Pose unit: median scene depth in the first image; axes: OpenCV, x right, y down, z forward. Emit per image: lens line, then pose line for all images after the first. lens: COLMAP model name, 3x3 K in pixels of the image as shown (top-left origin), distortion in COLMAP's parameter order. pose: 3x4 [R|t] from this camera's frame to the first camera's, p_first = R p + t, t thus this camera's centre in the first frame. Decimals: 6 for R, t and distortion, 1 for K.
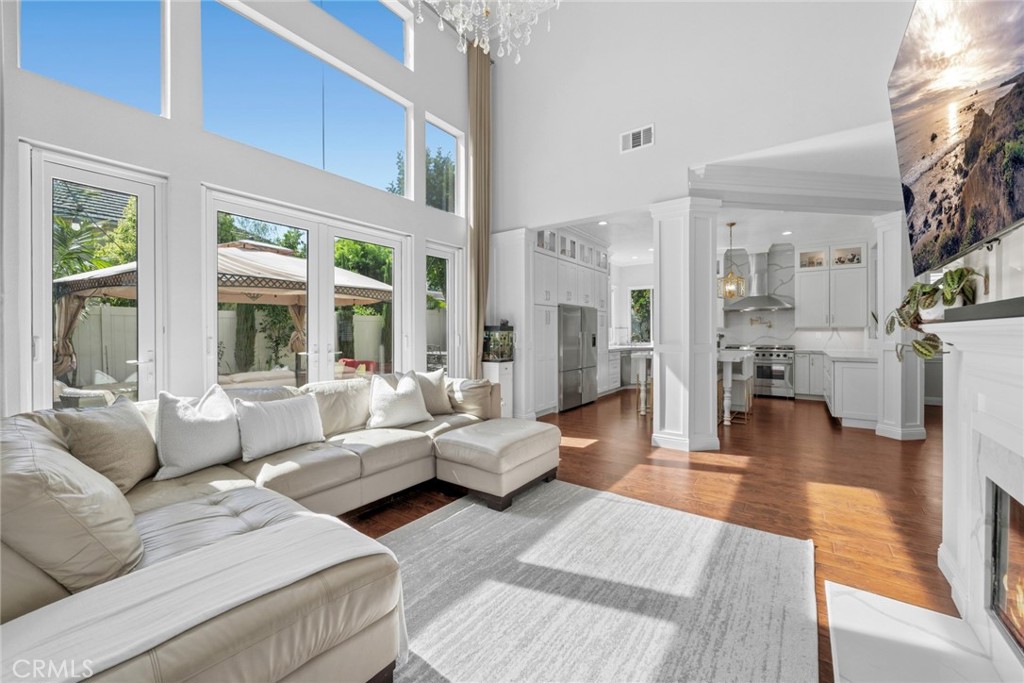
lens RADIAL K [[382.1, 0, 497.3], [0, 382.1, 335.2], [0, 0, 1]] dist [-0.007276, -0.000030]
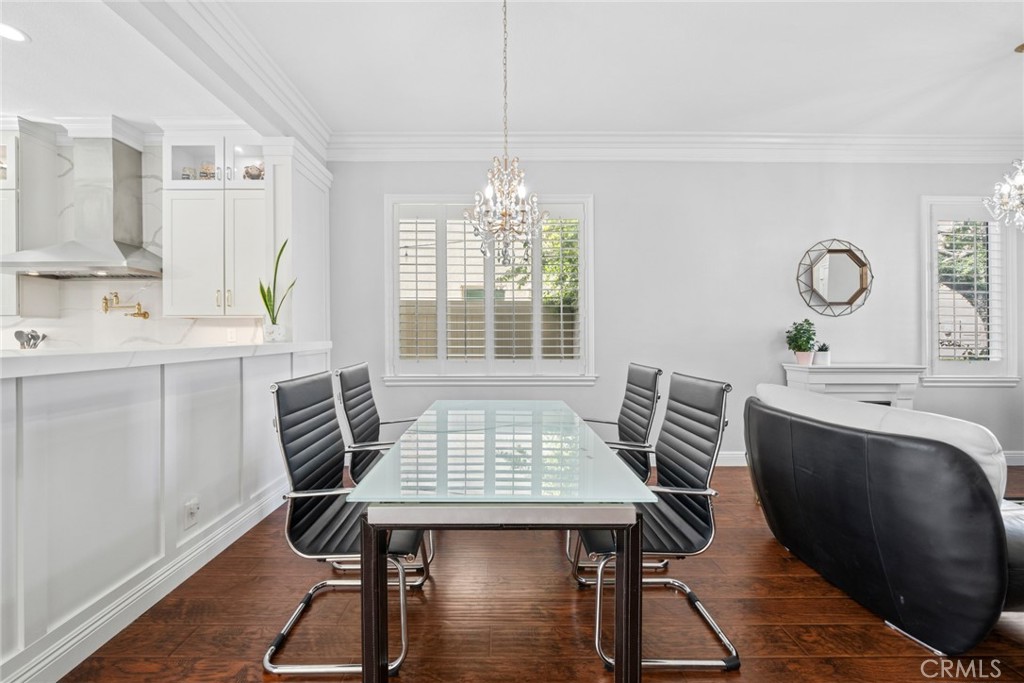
lens RADIAL K [[382.1, 0, 497.3], [0, 382.1, 335.2], [0, 0, 1]] dist [-0.007276, -0.000030]
pose [[0.791293, -0.002302, 0.611433, 1.145995], [0.003592, 0.999993, -0.000884, 0.003108], [-0.611427, 0.002896, 0.791295, 0.597421]]
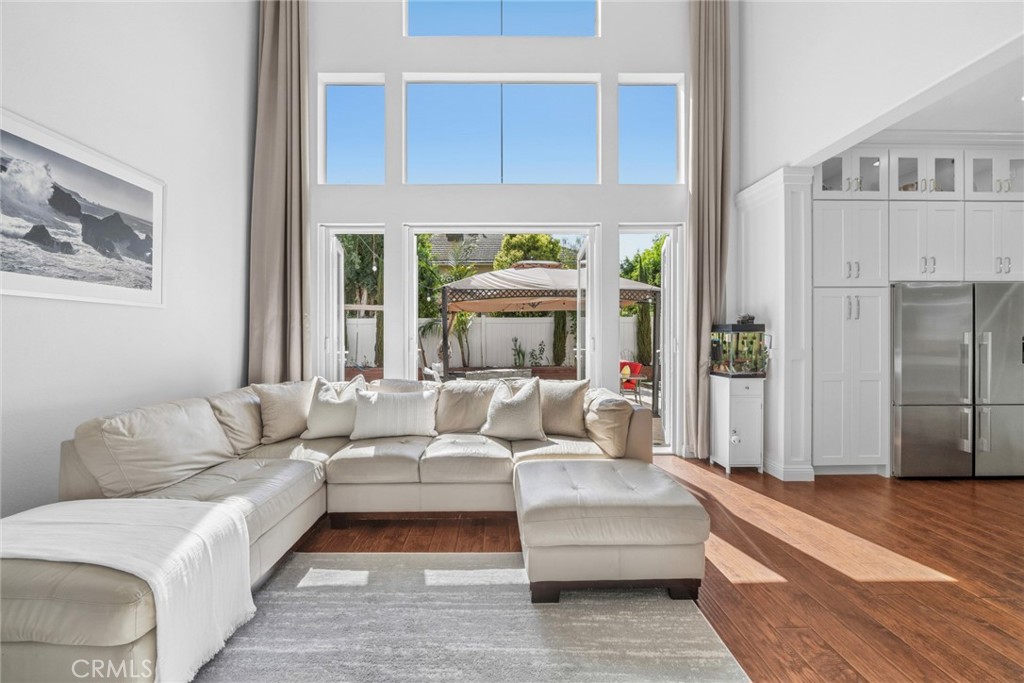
lens RADIAL K [[344.7, 0, 508.3], [0, 344.7, 335.1], [0, 0, 1]] dist [-0.002428, -0.000158]
pose [[0.629469, -0.000320, -0.777025, 0.226634], [-0.002084, 0.999996, -0.002099, -0.003051], [0.777022, 0.002940, 0.629466, 0.292597]]
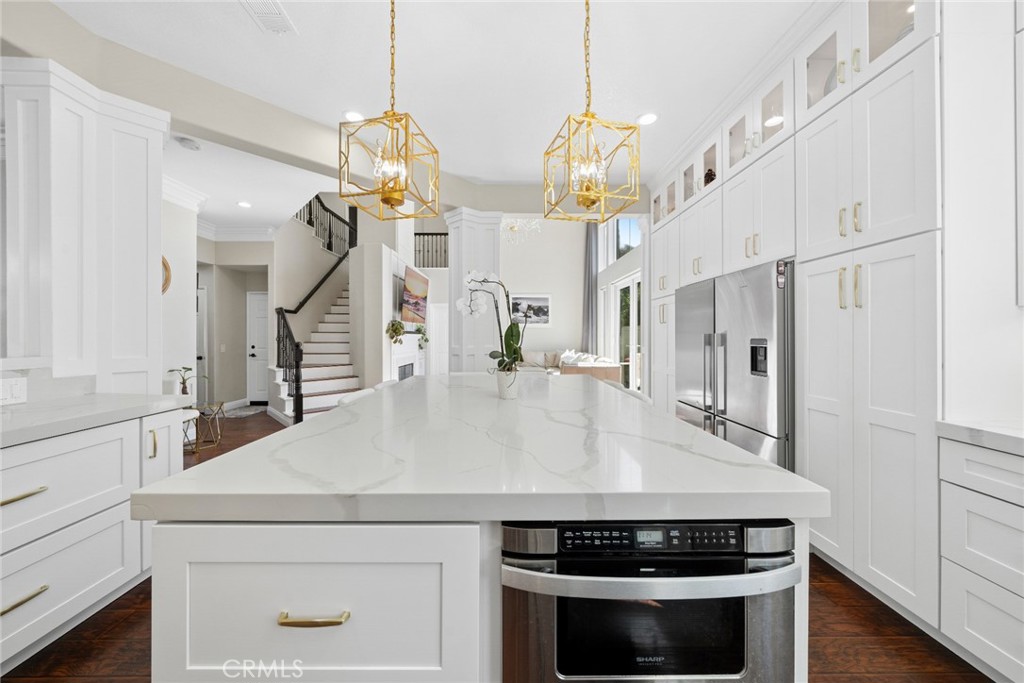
lens RADIAL K [[351.9, 0, 495.0], [0, 351.9, 337.5], [0, 0, 1]] dist [0.000688, 0.000023]
pose [[-0.801788, 0.002203, -0.597605, 0.833827], [-0.004004, 0.999951, 0.009058, -0.007019], [0.597595, 0.009655, -0.801740, 1.447671]]
